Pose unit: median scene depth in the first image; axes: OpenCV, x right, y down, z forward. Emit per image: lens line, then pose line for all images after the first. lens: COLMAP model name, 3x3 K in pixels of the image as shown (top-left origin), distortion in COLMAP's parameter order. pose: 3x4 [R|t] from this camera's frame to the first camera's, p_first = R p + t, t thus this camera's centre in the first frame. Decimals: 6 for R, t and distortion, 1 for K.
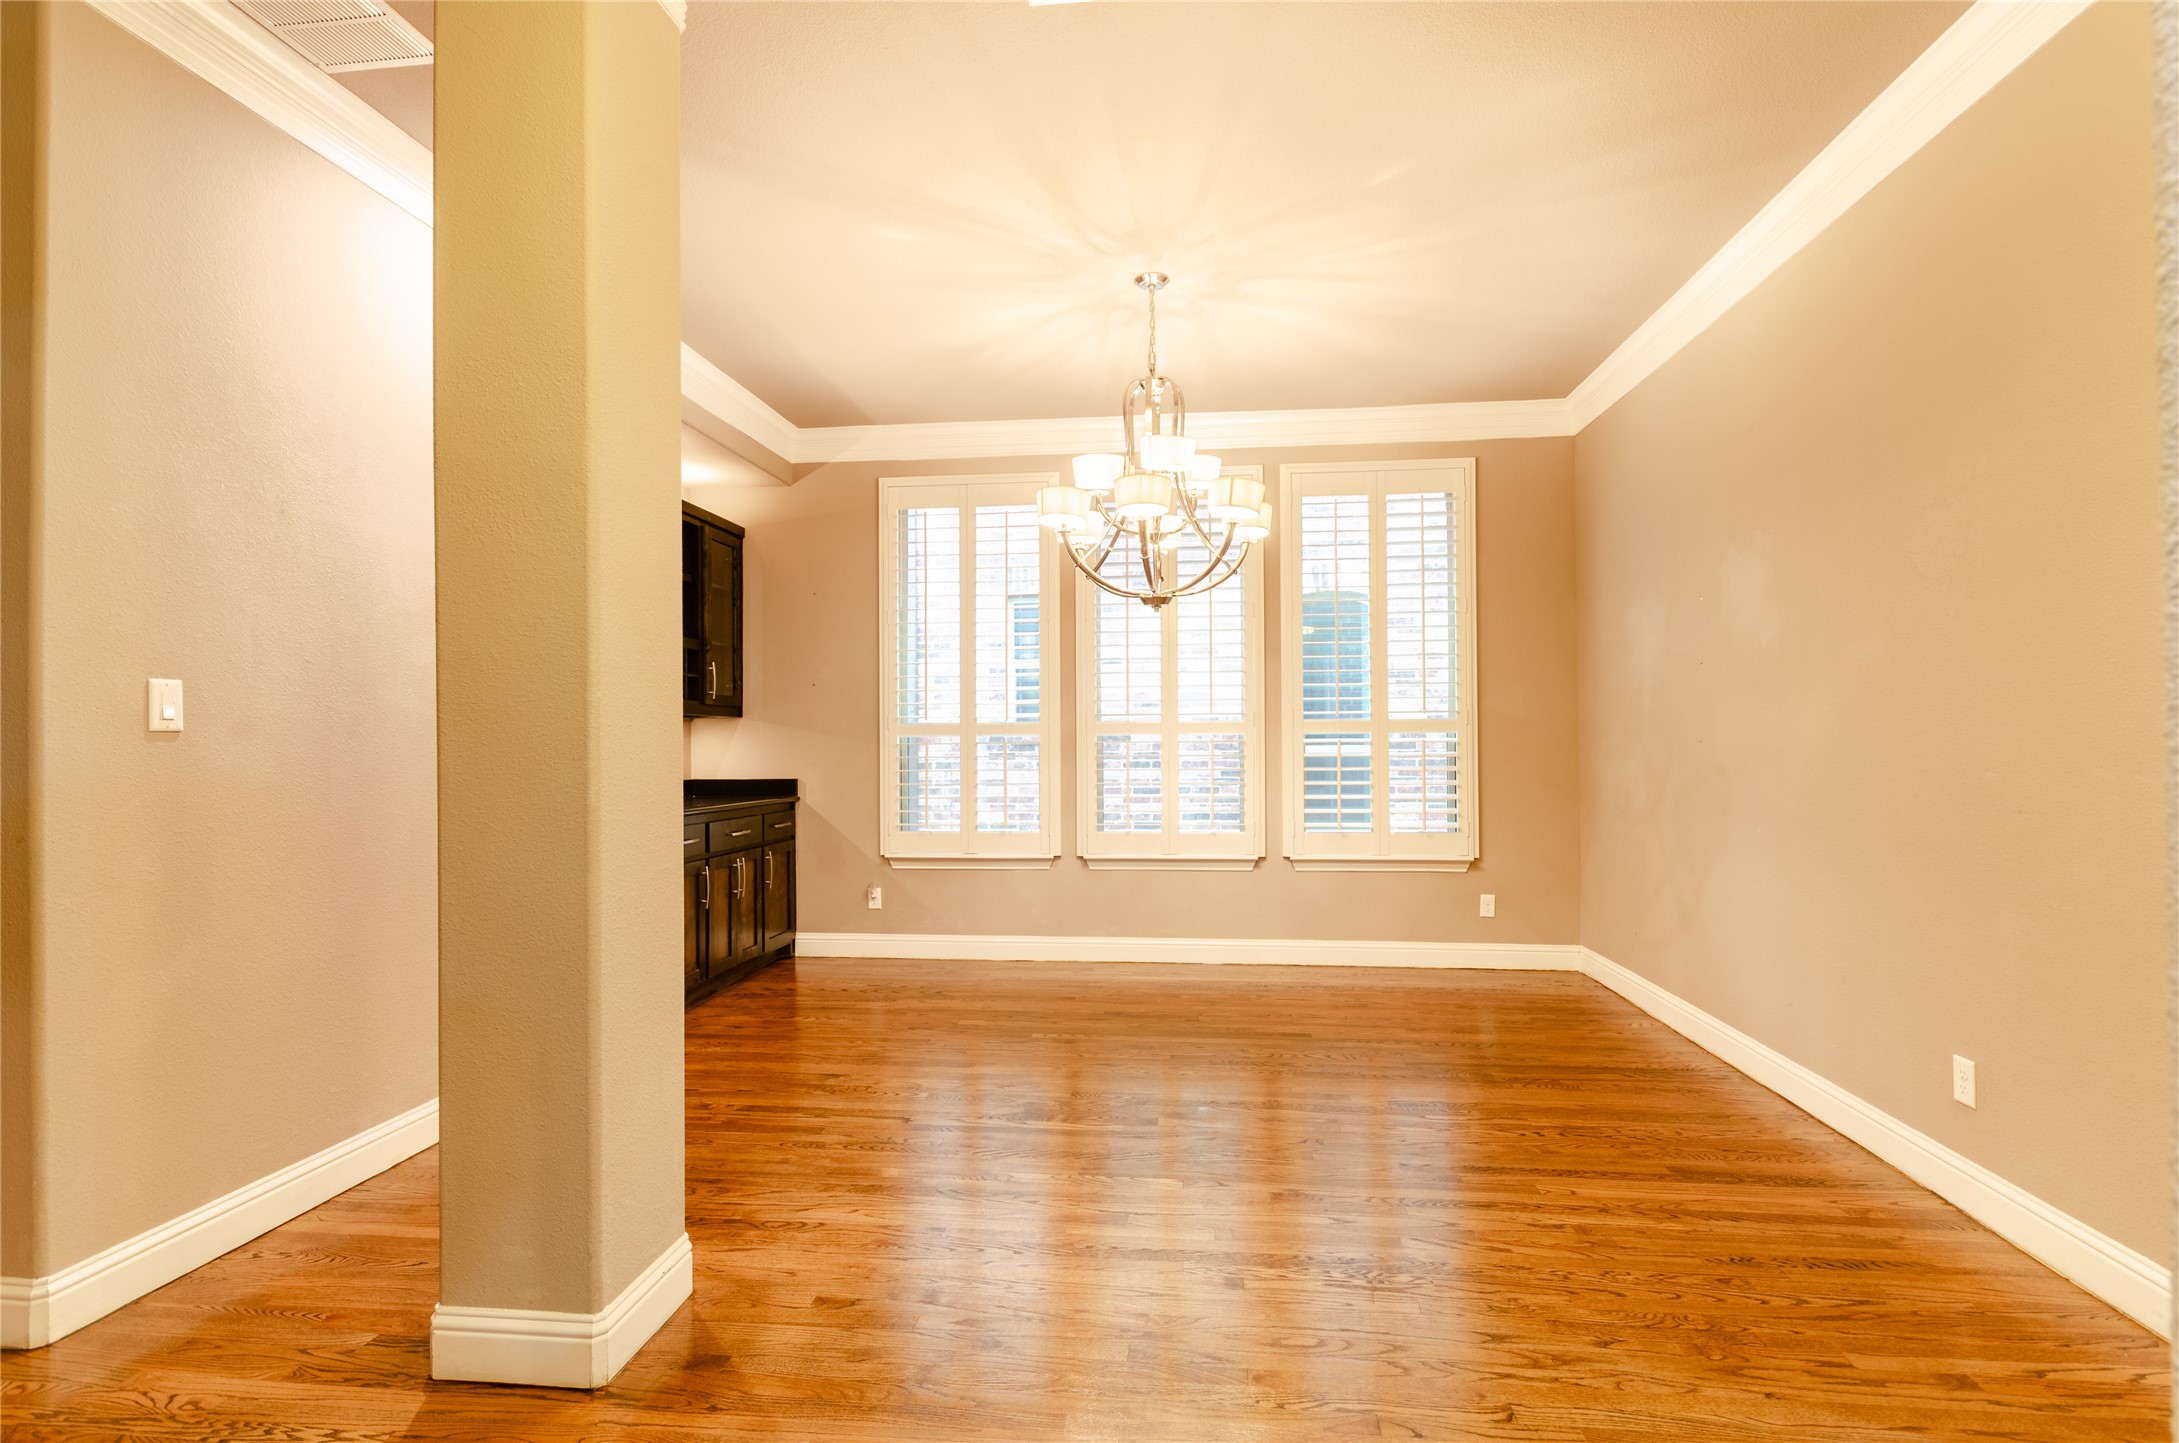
lens RADIAL K [[1017.8, 0, 1107.1], [0, 1017.8, 735.9], [0, 0, 1]] dist [-0.001005, -0.001673]
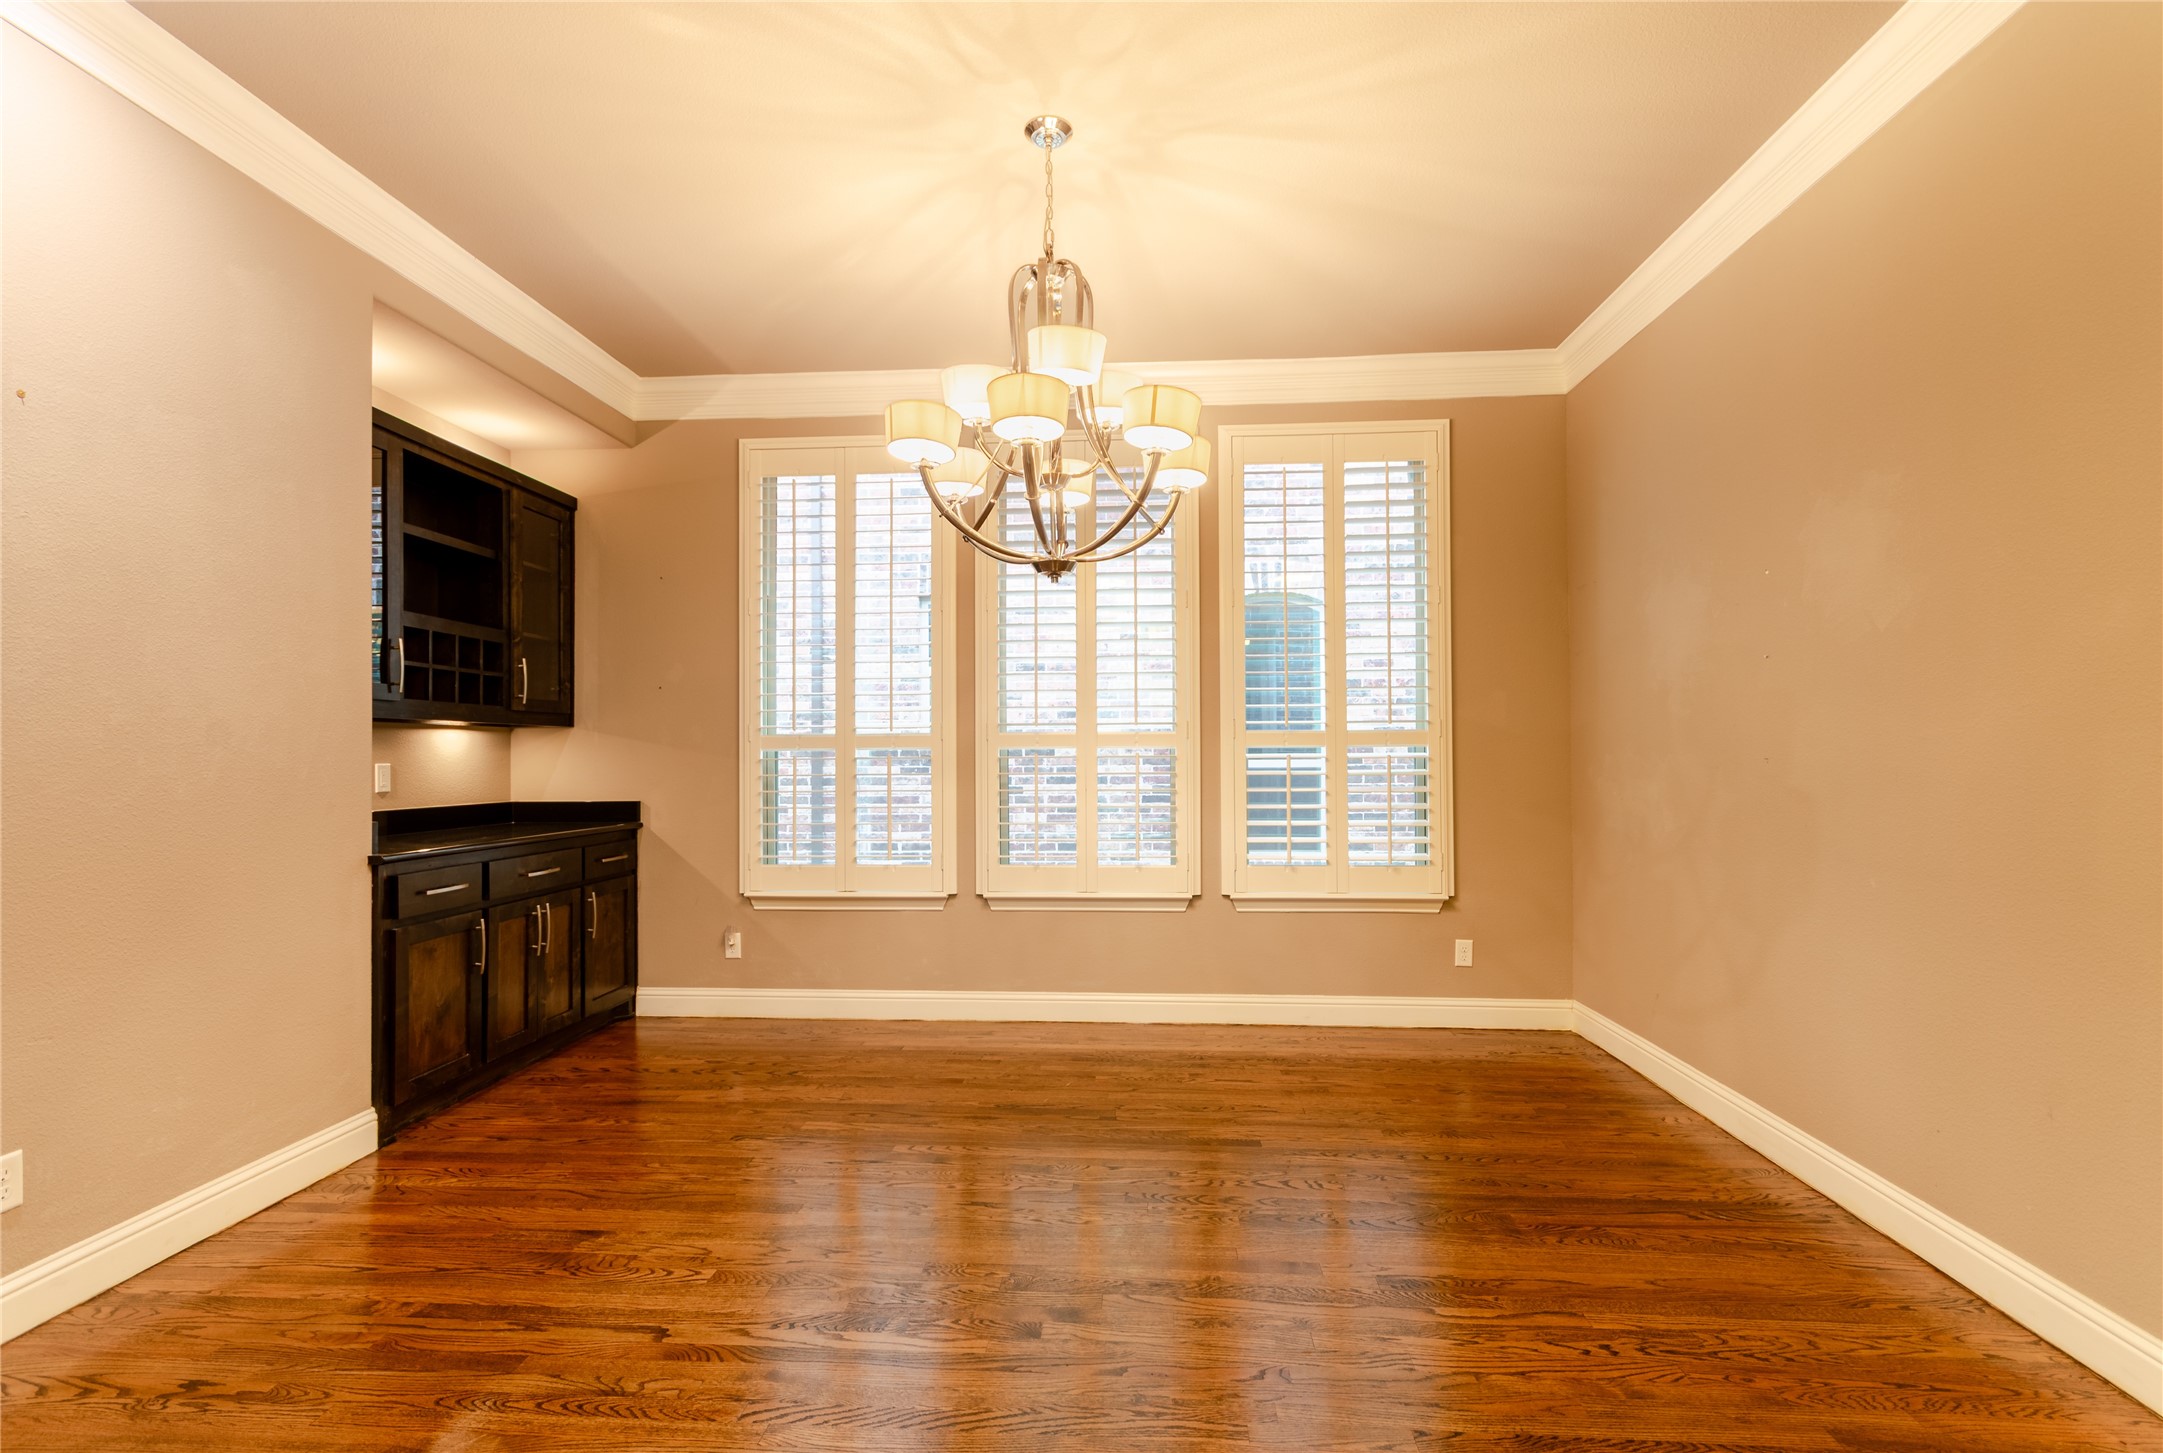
lens RADIAL K [[961.5, 0, 1095.2], [0, 961.5, 742.9], [0, 0, 1]] dist [0.003385, 0.000236]
pose [[0.998969, 0.001315, 0.045388, 0.035272], [-0.001077, 0.999985, -0.005287, -0.001870], [-0.045394, 0.005232, 0.998955, 0.230995]]
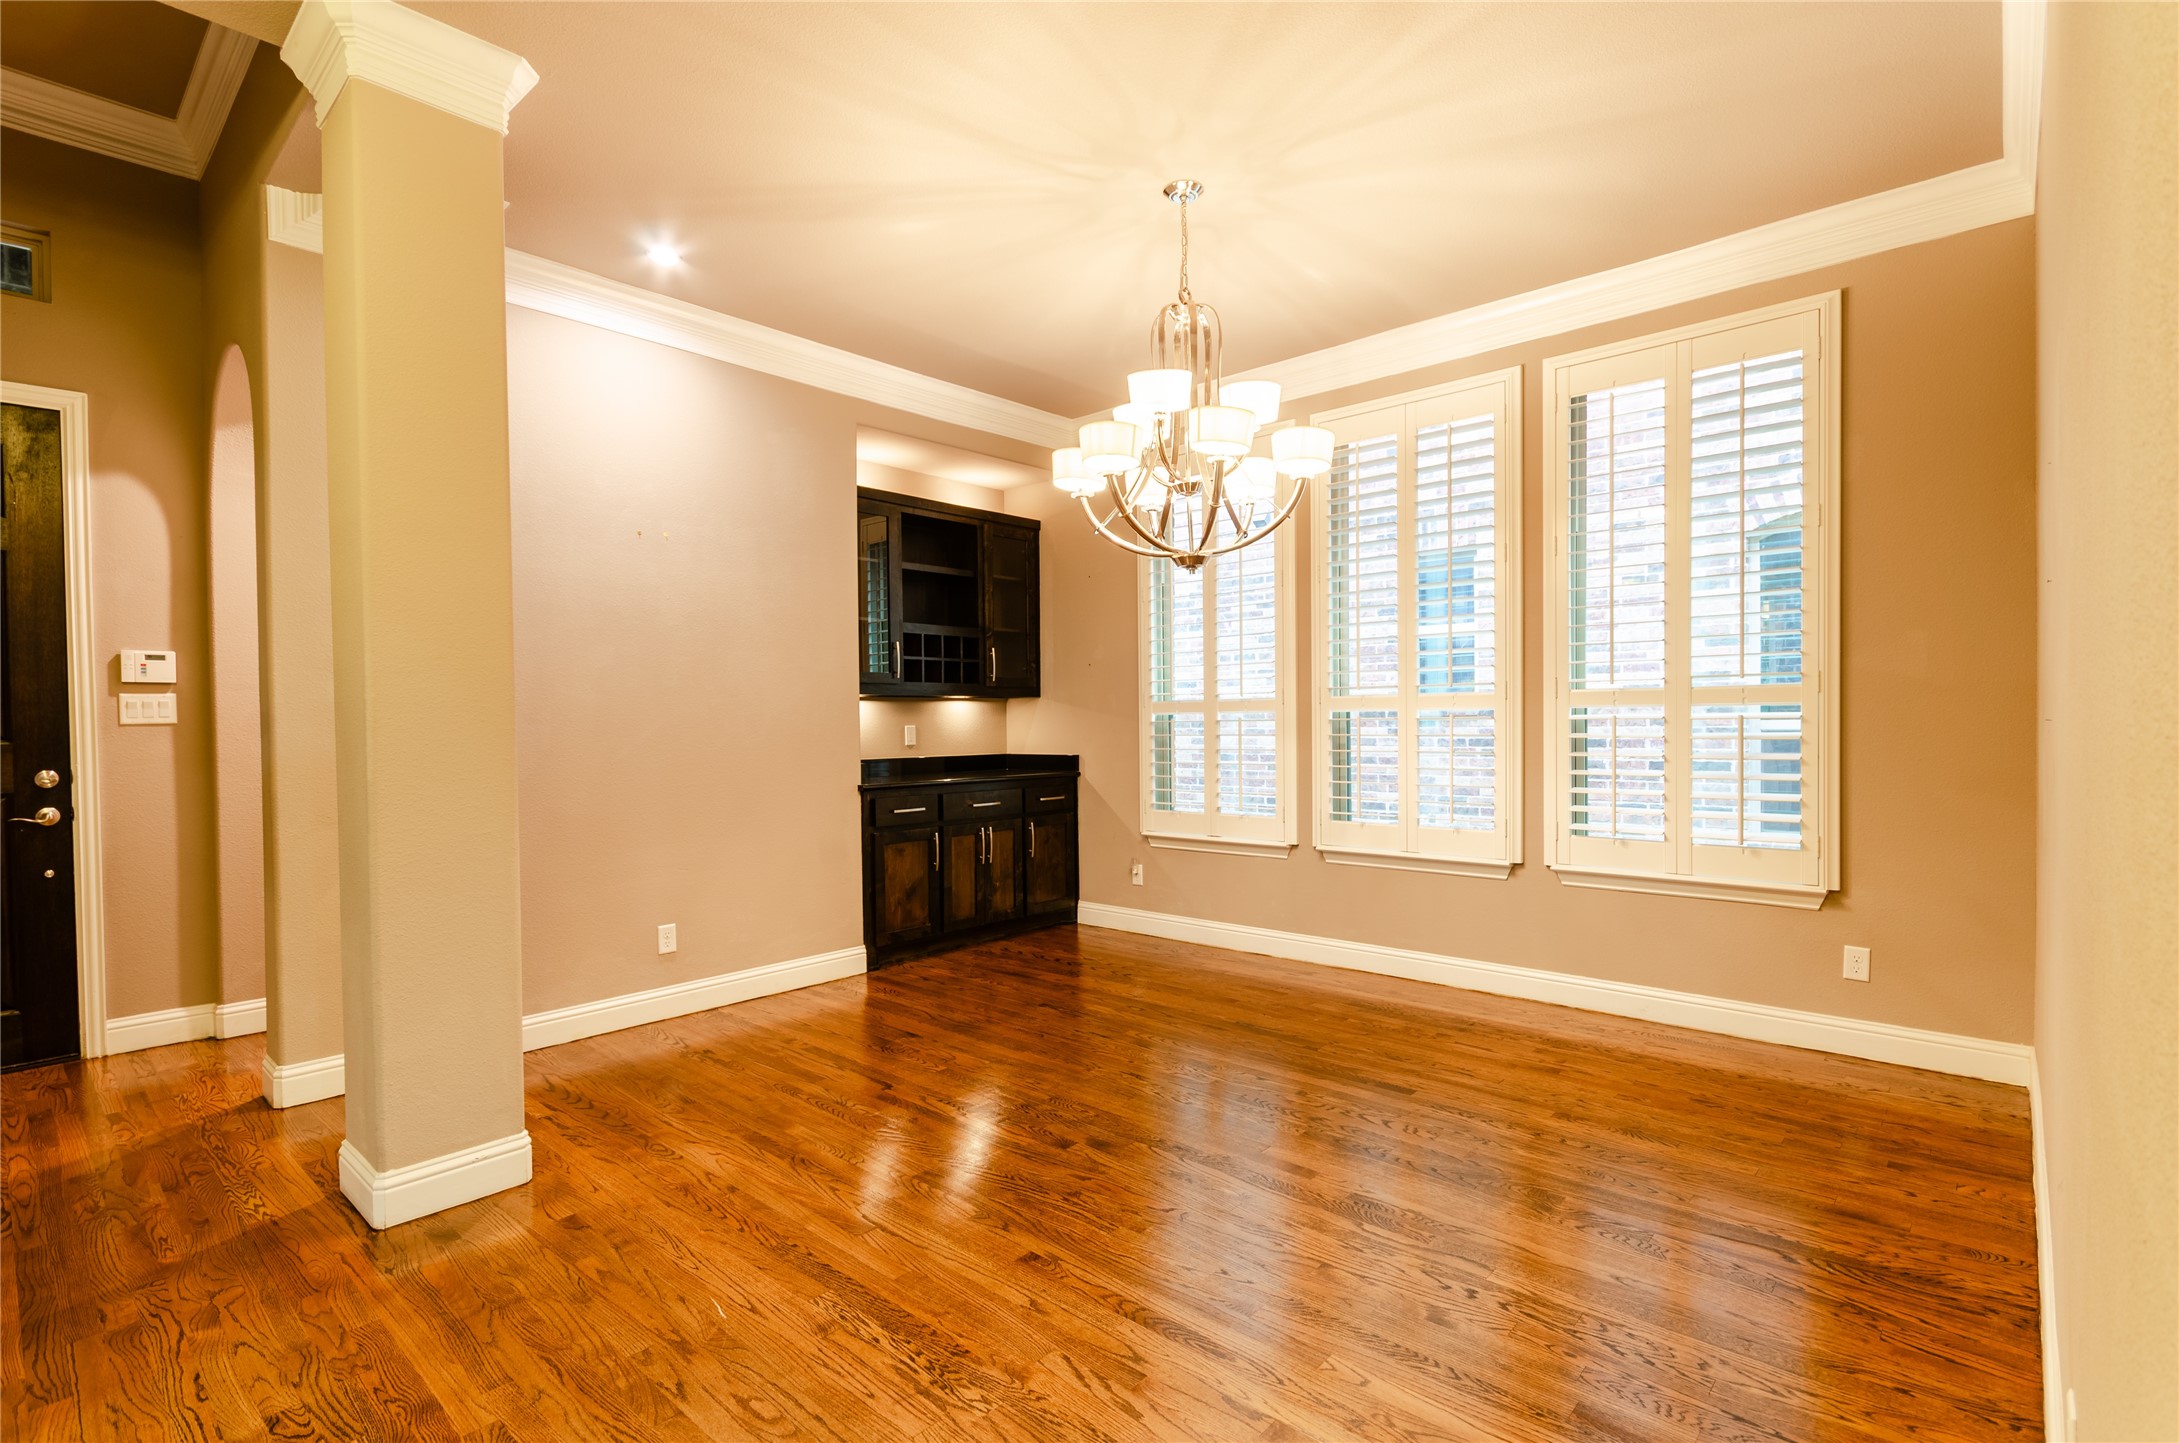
lens RADIAL K [[1017.8, 0, 1107.1], [0, 1017.8, 735.9], [0, 0, 1]] dist [-0.001005, -0.001673]
pose [[0.817281, 0.006225, -0.576205, 0.374503], [0.010233, 0.999627, 0.025314, -0.004453], [0.576148, -0.026585, 0.816913, 0.183561]]
